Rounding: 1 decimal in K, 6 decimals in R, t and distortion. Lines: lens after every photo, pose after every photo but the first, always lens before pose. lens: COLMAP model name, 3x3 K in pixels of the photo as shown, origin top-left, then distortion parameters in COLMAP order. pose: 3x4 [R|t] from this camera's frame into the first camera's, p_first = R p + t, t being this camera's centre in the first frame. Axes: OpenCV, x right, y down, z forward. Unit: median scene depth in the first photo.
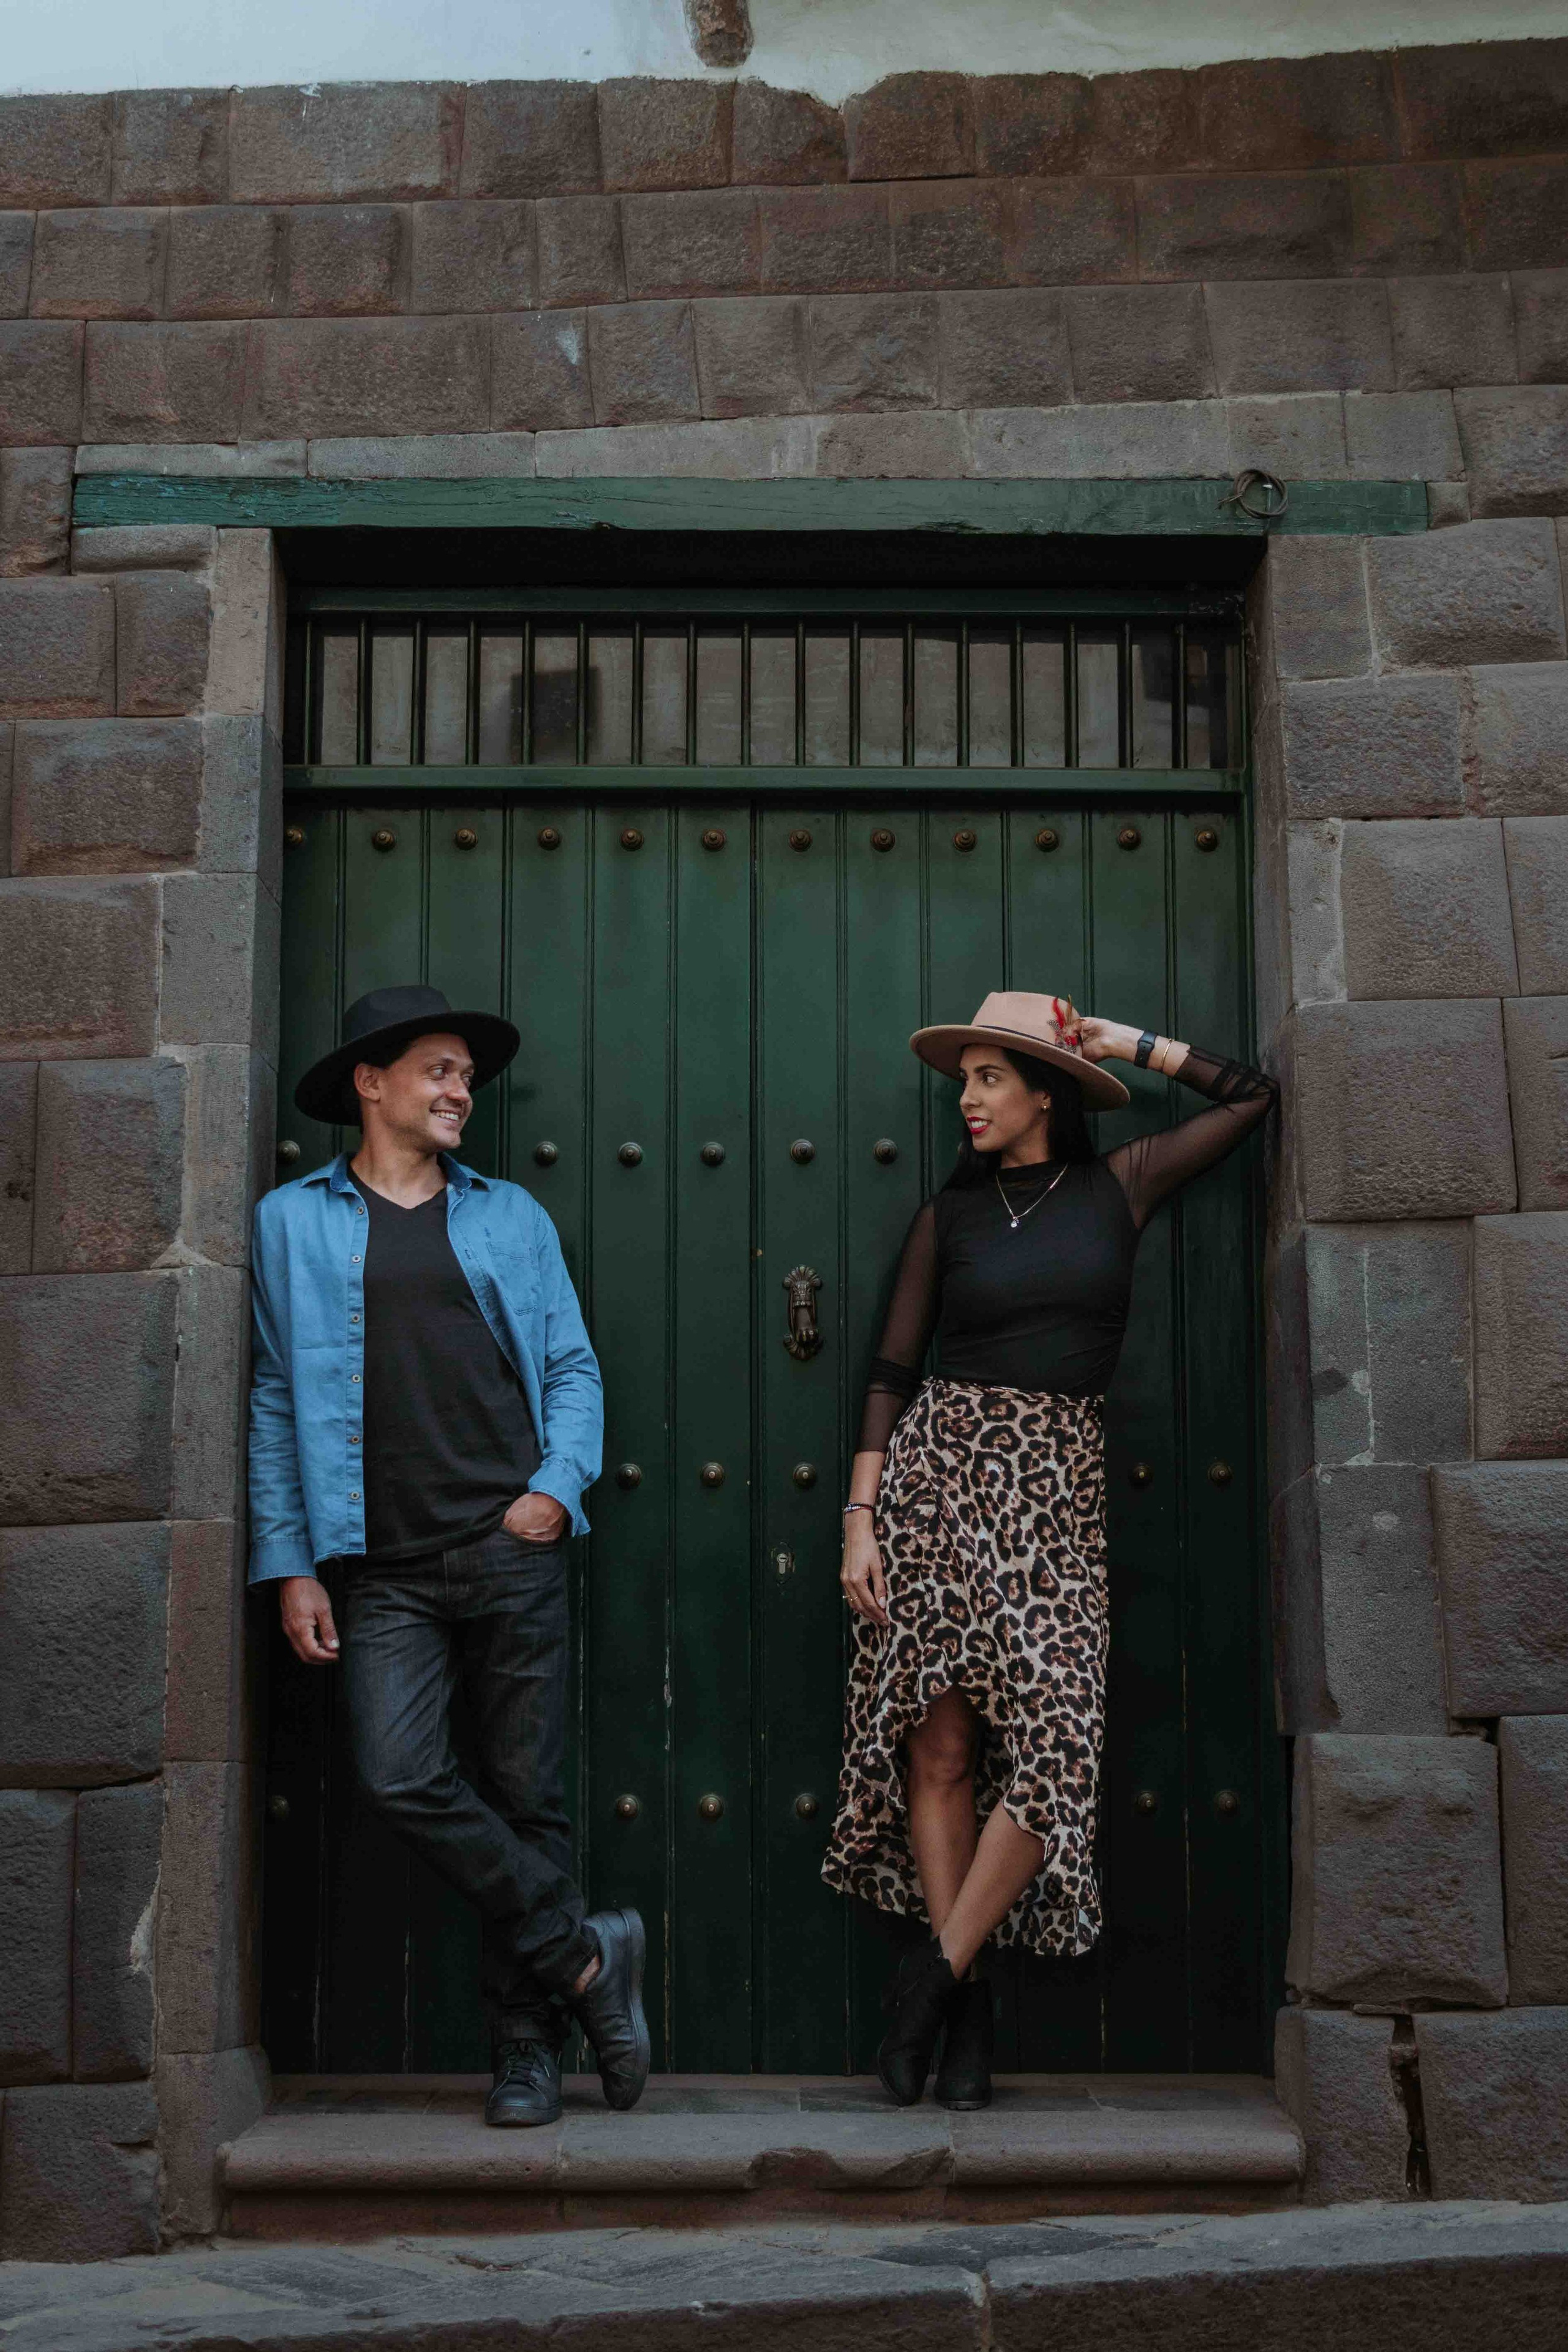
lens RADIAL K [[2922.2, 0, 784.0], [0, 2922.2, 1176.0], [0, 0, 1]] dist [0.004541, 0.095381]
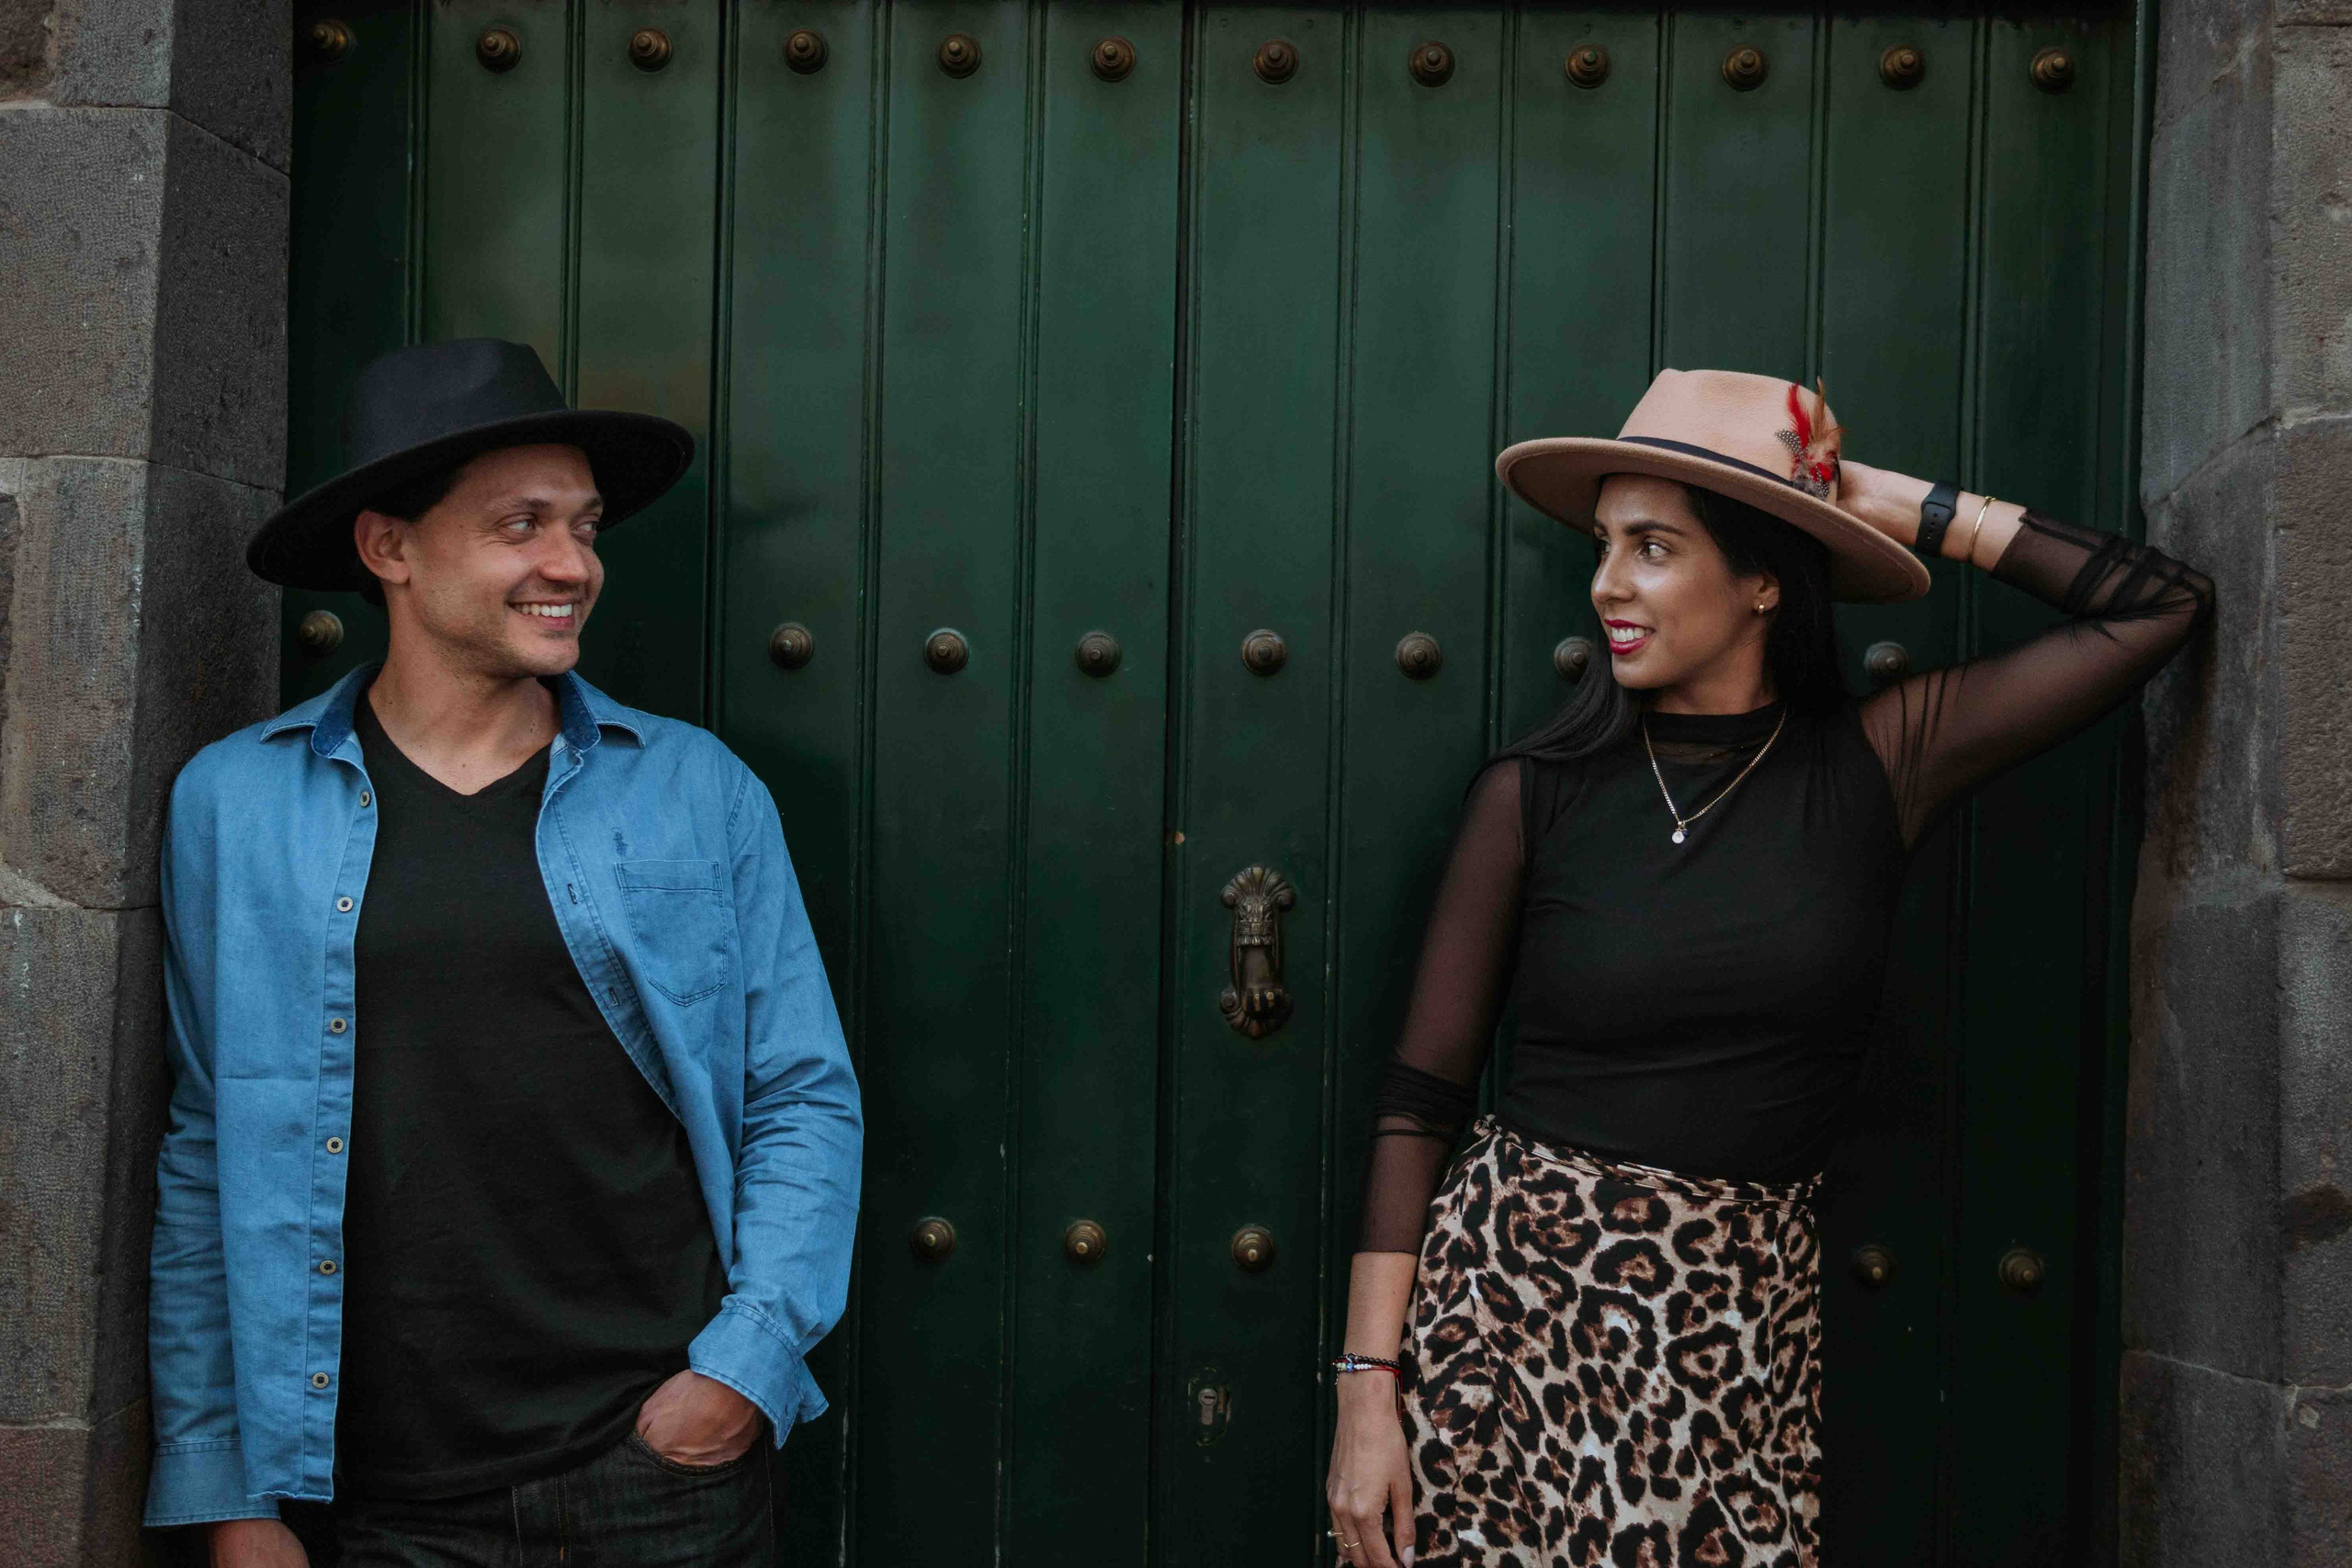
lens RADIAL K [[2980.8, 0, 1176.0], [0, 2980.8, 784.0], [0, 0, 1]] dist [-0.001308, 0.149796]
pose [[0.998595, 0.025700, -0.046348, 0.017723], [-0.020015, 0.992669, 0.119195, -0.053828], [0.049072, -0.118099, 0.991789, 0.491664]]
